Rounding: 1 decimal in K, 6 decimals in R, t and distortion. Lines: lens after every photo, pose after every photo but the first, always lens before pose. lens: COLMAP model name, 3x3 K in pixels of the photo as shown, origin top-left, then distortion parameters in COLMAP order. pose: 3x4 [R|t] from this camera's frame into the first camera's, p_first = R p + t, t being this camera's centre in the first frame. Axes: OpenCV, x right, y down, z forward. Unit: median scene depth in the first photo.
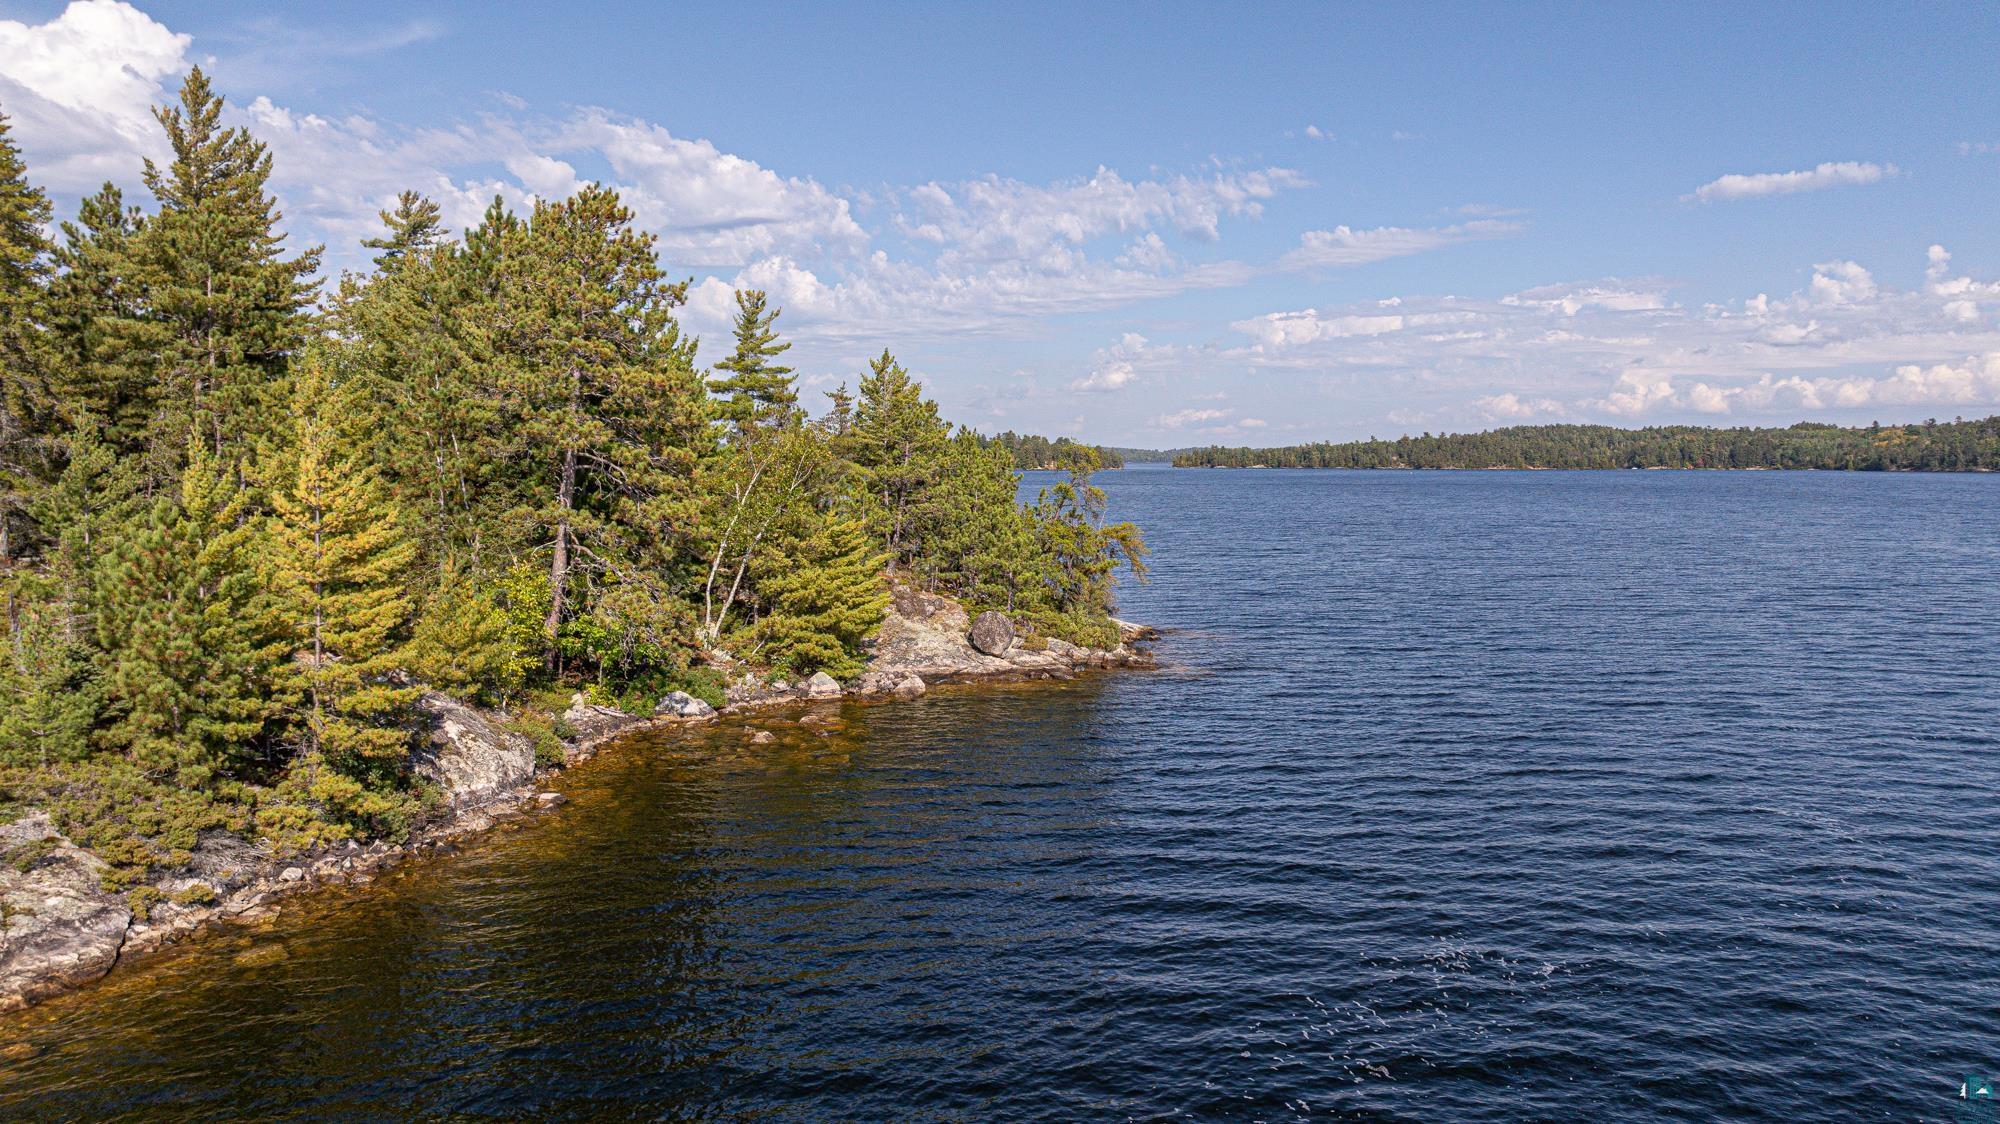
lens RADIAL K [[1403.5, 0, 1007.0], [0, 1403.5, 572.3], [0, 0, 1]] dist [-0.035453, 0.038752]
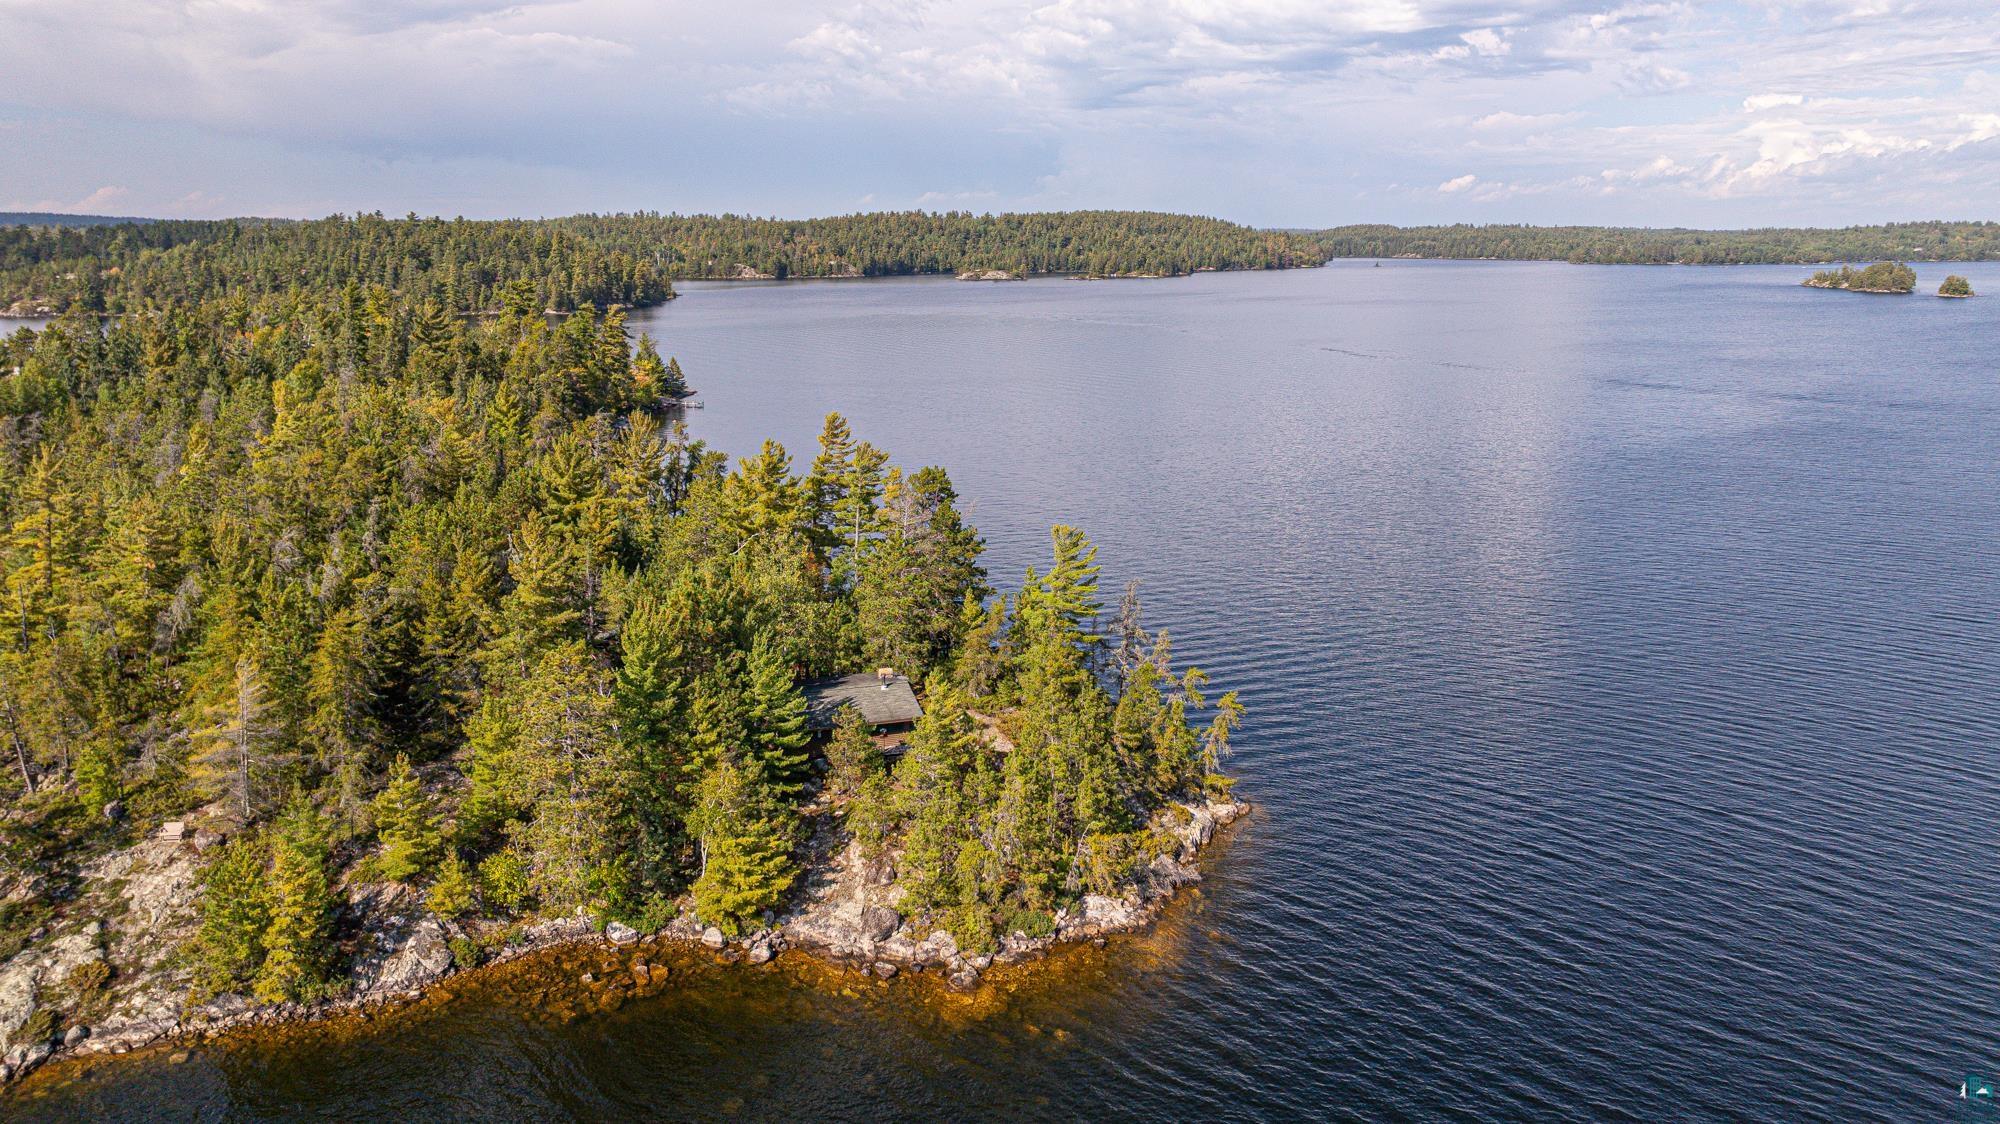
lens RADIAL K [[1403.5, 0, 1002.1], [0, 1403.5, 559.5], [0, 0, 1]] dist [-0.035453, 0.038752]
pose [[0.629201, 0.172054, -0.757960, 2.106781], [-0.058175, 0.982881, 0.174818, -1.109986], [0.775062, -0.065902, 0.628439, 0.504282]]
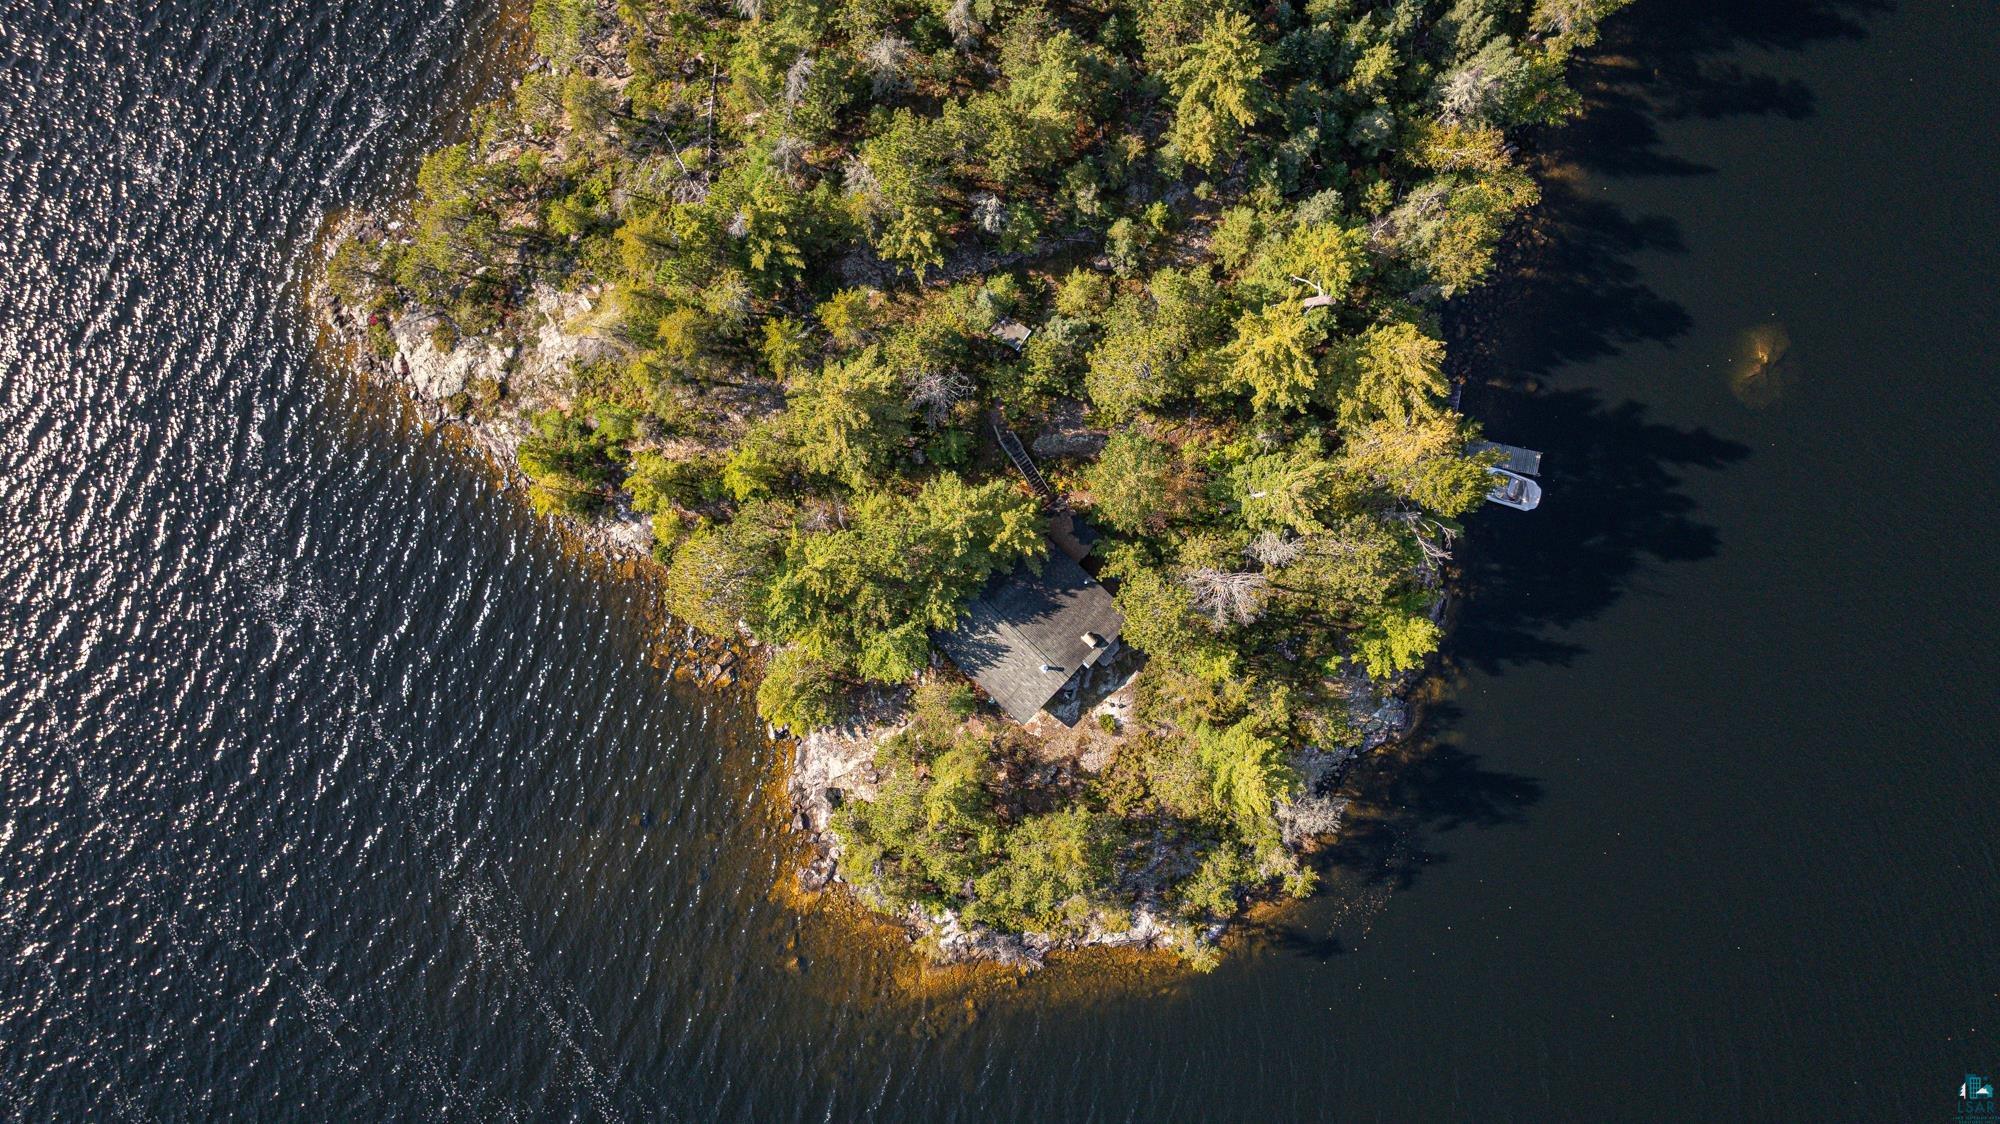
lens RADIAL K [[1403.5, 0, 1005.6], [0, 1403.5, 559.8], [0, 0, 1]] dist [-0.035453, 0.038752]
pose [[-0.376852, 0.925556, -0.036457, -0.651443], [-0.063455, 0.013470, 0.997894, -3.672272], [0.924098, 0.378371, 0.053655, 2.005067]]
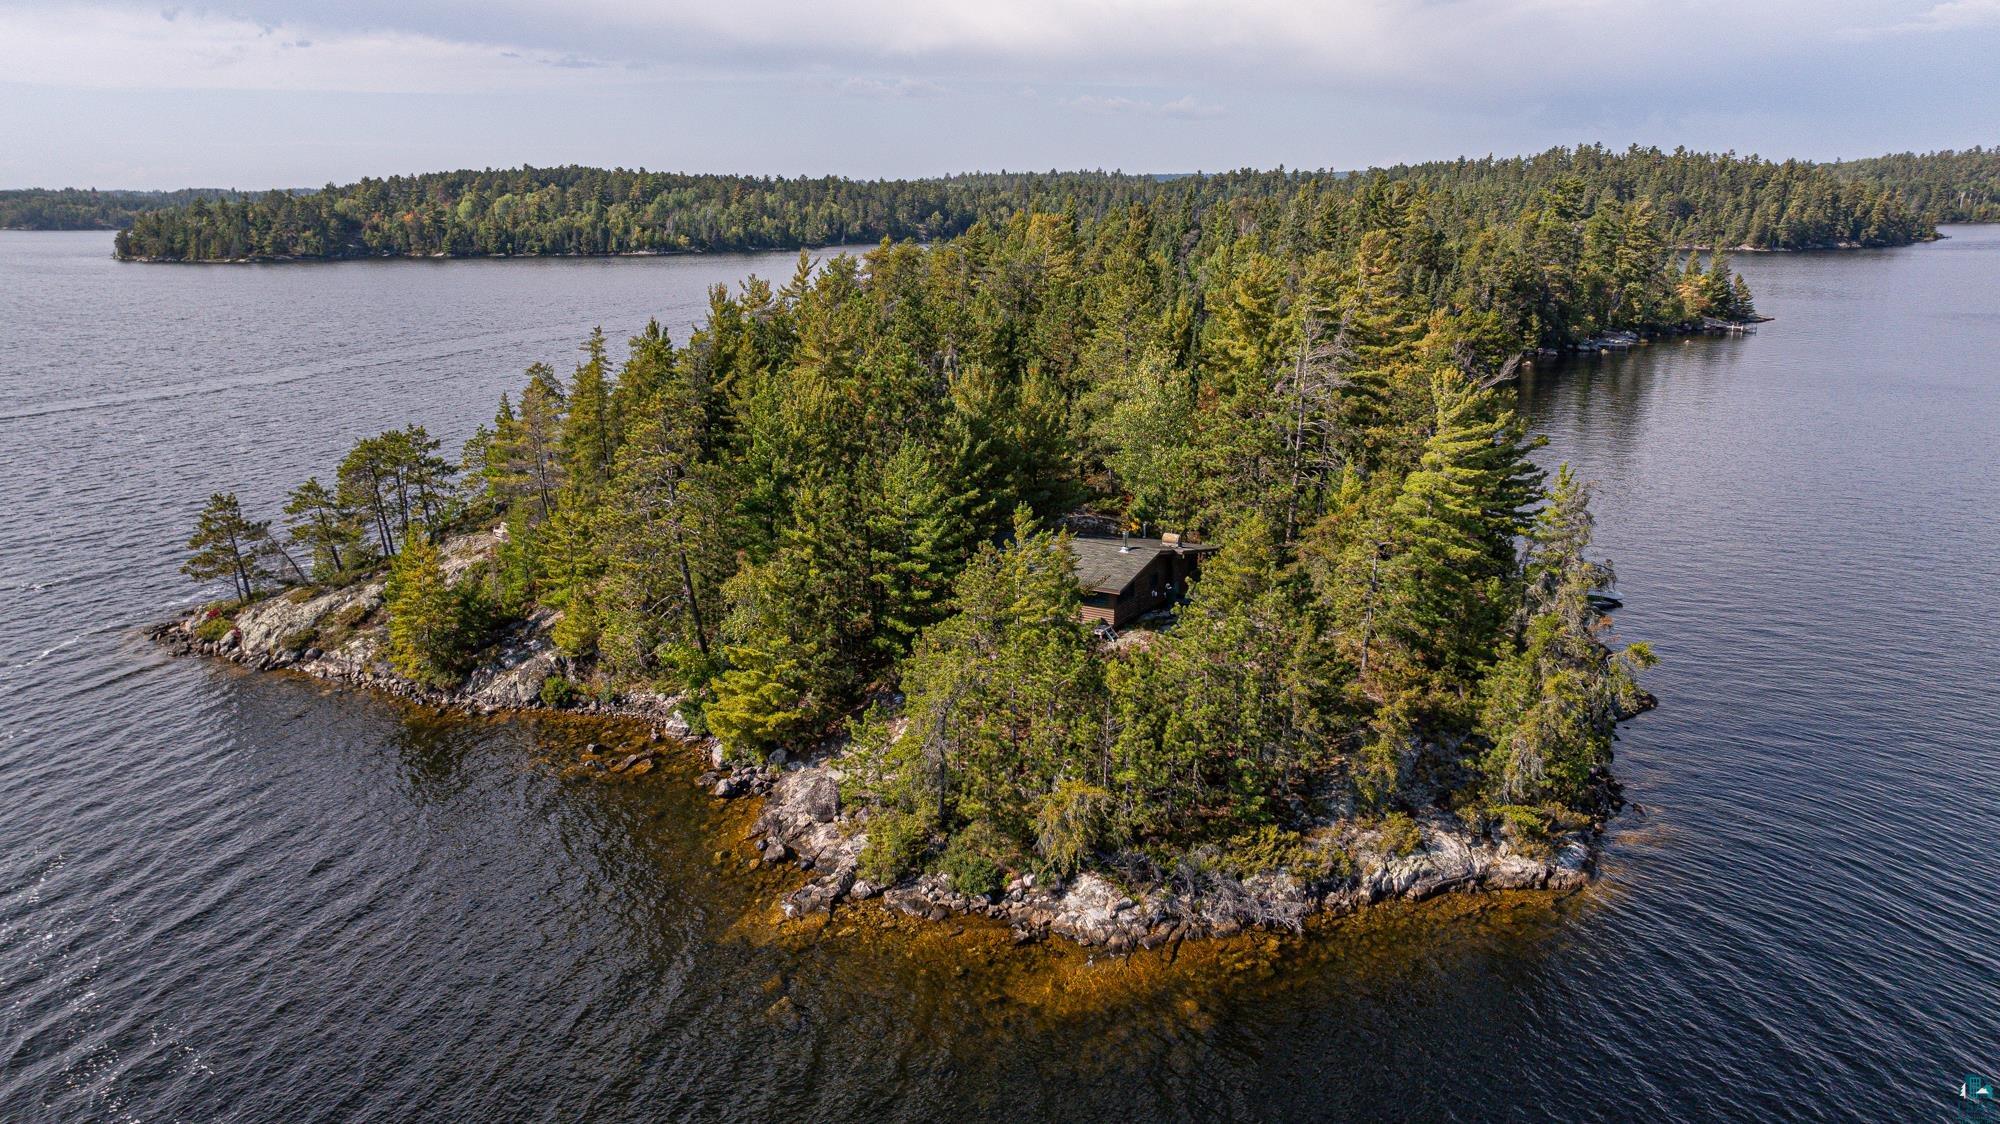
lens RADIAL K [[1403.5, 0, 1006.5], [0, 1403.5, 553.9], [0, 0, 1]] dist [-0.035453, 0.038752]
pose [[-0.174956, 0.242527, -0.954238, 1.860595], [-0.068872, 0.963798, 0.257584, -0.826213], [0.982164, 0.110786, -0.151919, 2.552487]]
